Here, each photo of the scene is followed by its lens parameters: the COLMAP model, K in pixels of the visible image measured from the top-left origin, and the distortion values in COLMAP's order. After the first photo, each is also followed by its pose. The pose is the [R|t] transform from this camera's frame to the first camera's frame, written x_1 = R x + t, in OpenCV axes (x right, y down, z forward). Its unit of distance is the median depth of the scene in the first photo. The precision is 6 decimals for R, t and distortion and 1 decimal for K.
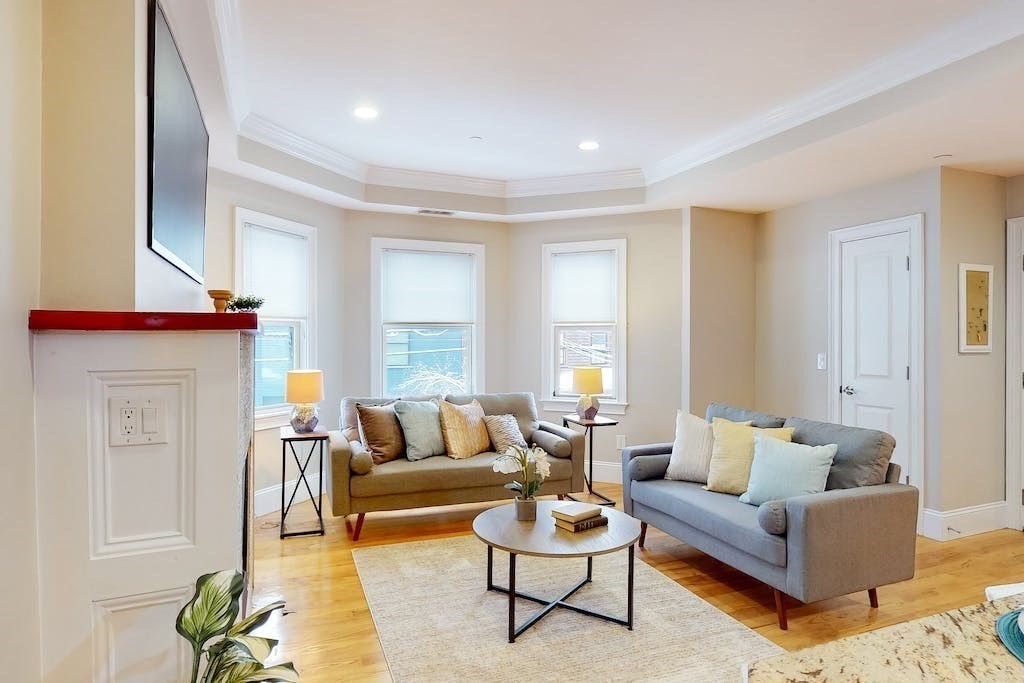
lens RADIAL K [[575.0, 0, 519.4], [0, 575.0, 344.1], [0, 0, 1]] dist [0.002777, 0.002172]
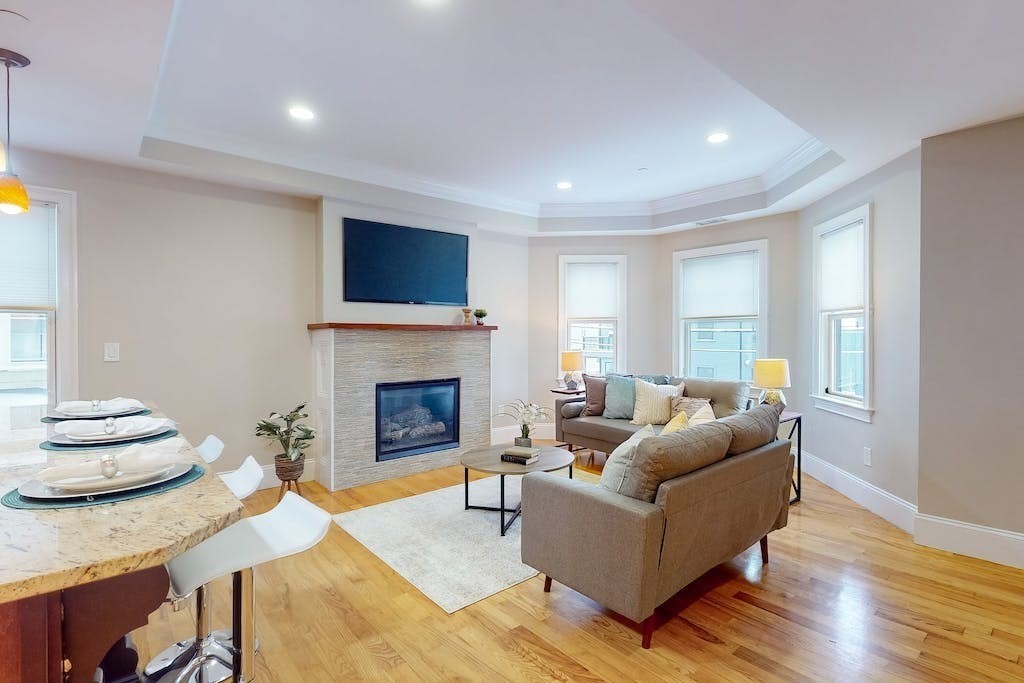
lens RADIAL K [[495.4, 0, 518.5], [0, 495.4, 338.2], [0, 0, 1]] dist [-0.004070, -0.000143]
pose [[0.325003, 0.002249, -0.945710, 0.887316], [-0.004053, 0.999991, 0.000985, 0.008103], [0.945704, 0.003513, 0.325009, 0.414176]]
